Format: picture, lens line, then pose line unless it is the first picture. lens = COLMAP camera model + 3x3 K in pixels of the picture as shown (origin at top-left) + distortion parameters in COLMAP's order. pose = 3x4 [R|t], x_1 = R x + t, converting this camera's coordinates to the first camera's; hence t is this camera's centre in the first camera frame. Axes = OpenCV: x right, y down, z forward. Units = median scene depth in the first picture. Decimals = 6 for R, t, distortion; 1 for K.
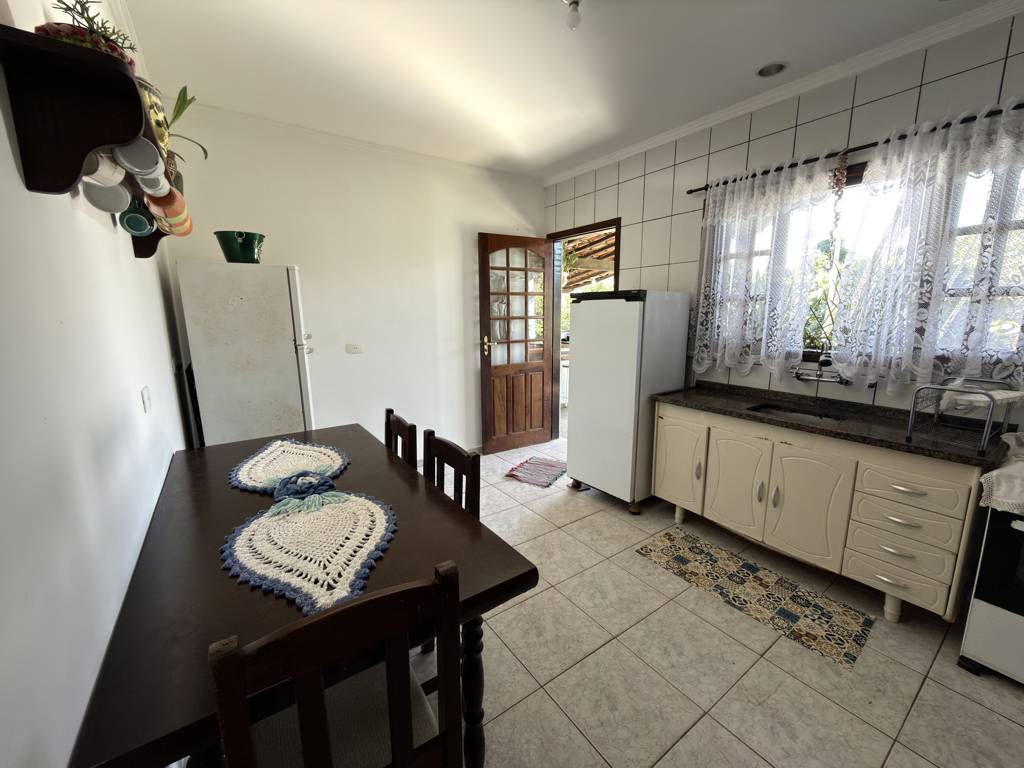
lens RADIAL K [[411.4, 0, 509.8], [0, 411.4, 382.4], [0, 0, 1]] dist [-0.001565, 0.001728]
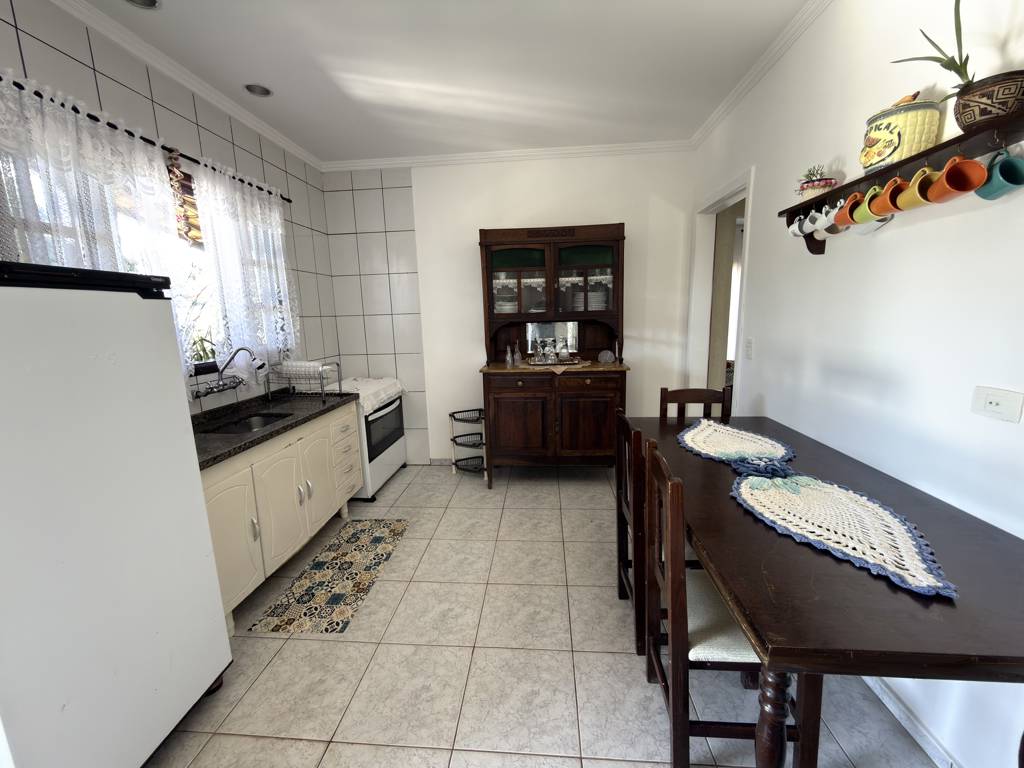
lens RADIAL K [[411.4, 0, 512.1], [0, 411.4, 381.7], [0, 0, 1]] dist [-0.001565, 0.001728]
pose [[-0.773949, -0.080031, 0.628170, -0.448997], [0.136946, 0.947354, 0.289424, -0.243554], [-0.618262, 0.310024, -0.722244, 1.456475]]
